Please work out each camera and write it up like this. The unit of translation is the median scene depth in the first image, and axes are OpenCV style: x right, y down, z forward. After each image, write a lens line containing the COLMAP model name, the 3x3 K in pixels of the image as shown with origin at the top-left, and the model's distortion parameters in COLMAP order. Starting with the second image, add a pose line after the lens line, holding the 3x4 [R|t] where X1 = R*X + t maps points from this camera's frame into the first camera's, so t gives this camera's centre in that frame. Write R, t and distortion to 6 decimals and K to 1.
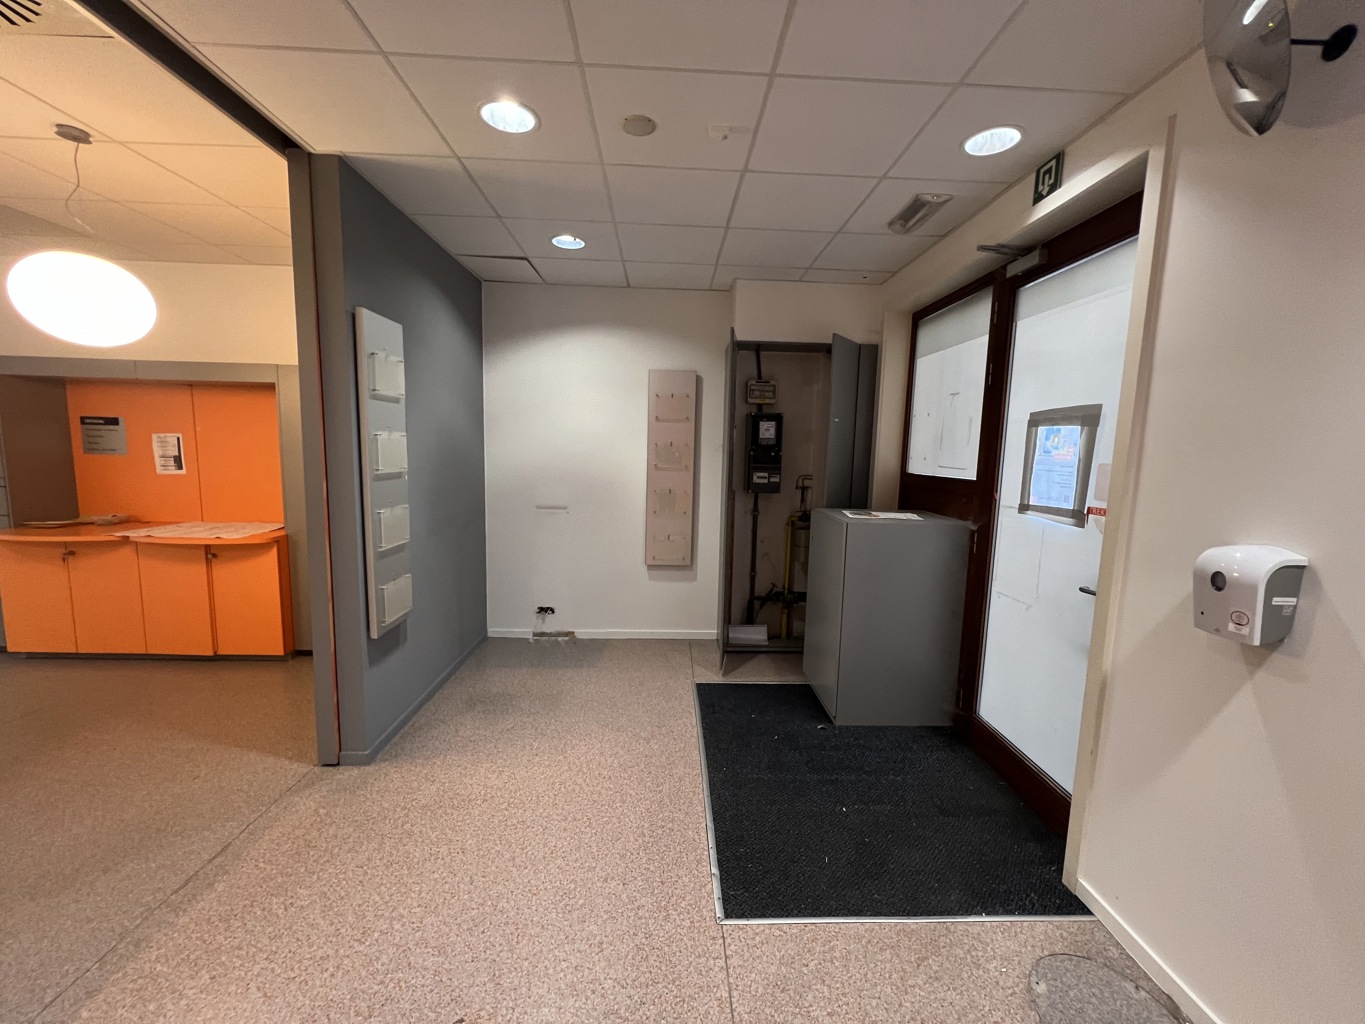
lens RADIAL K [[544.1, 0, 684.5], [0, 544.1, 510.1], [0, 0, 1]] dist [-0.000668, 0.000385]
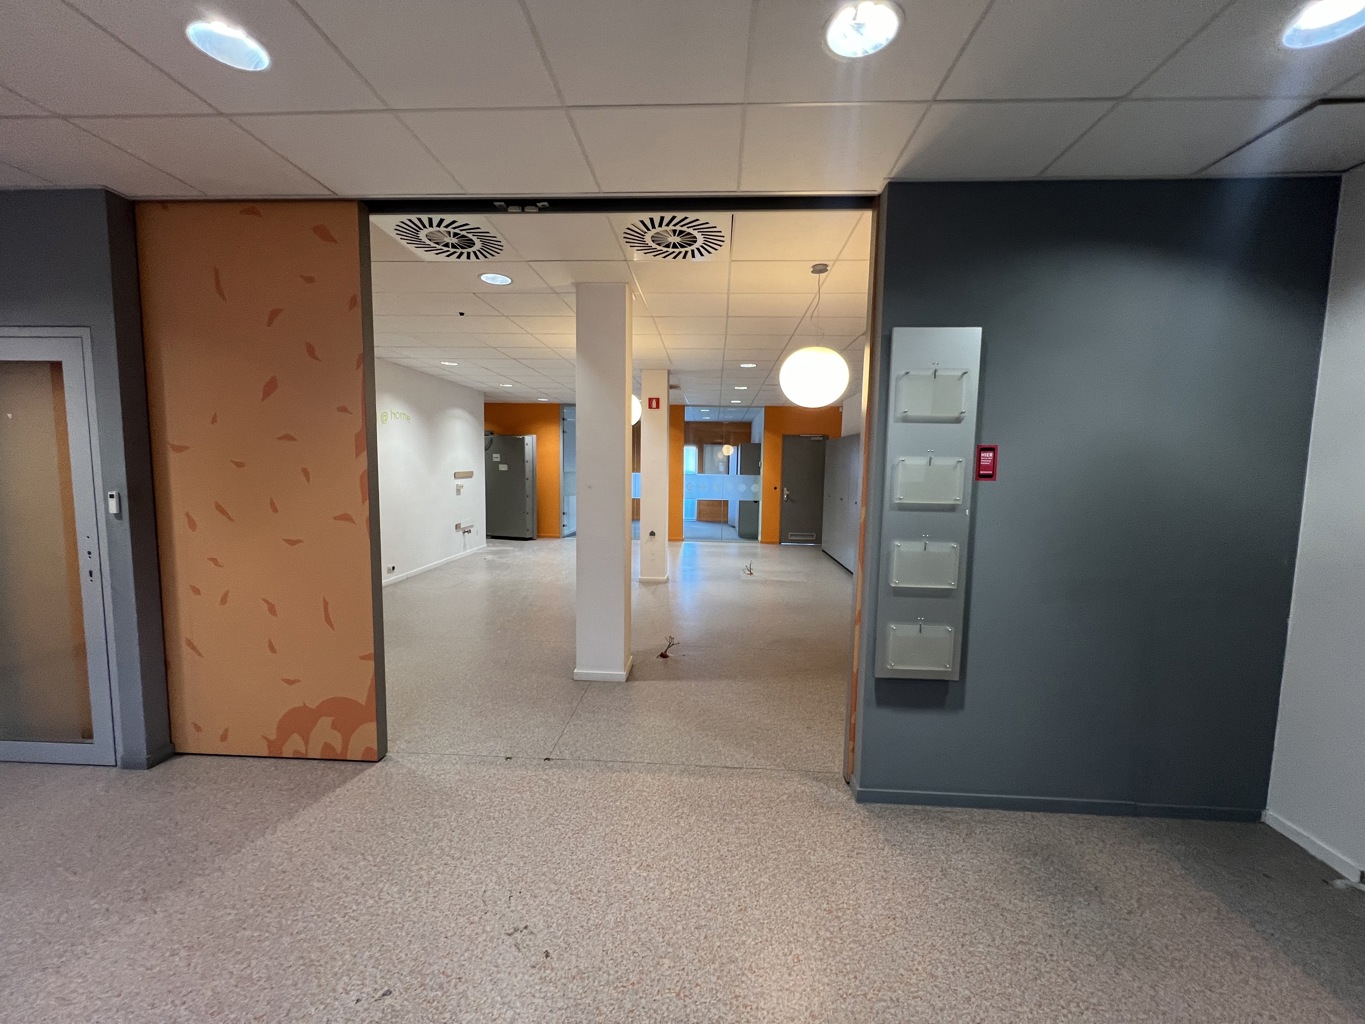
lens RADIAL K [[544.1, 0, 684.5], [0, 544.1, 510.1], [0, 0, 1]] dist [-0.000668, 0.000385]
pose [[-0.085086, 0.054216, -0.994898, 0.265911], [-0.133213, 0.988935, 0.065283, -0.045676], [0.987428, 0.138088, -0.076922, 0.498398]]
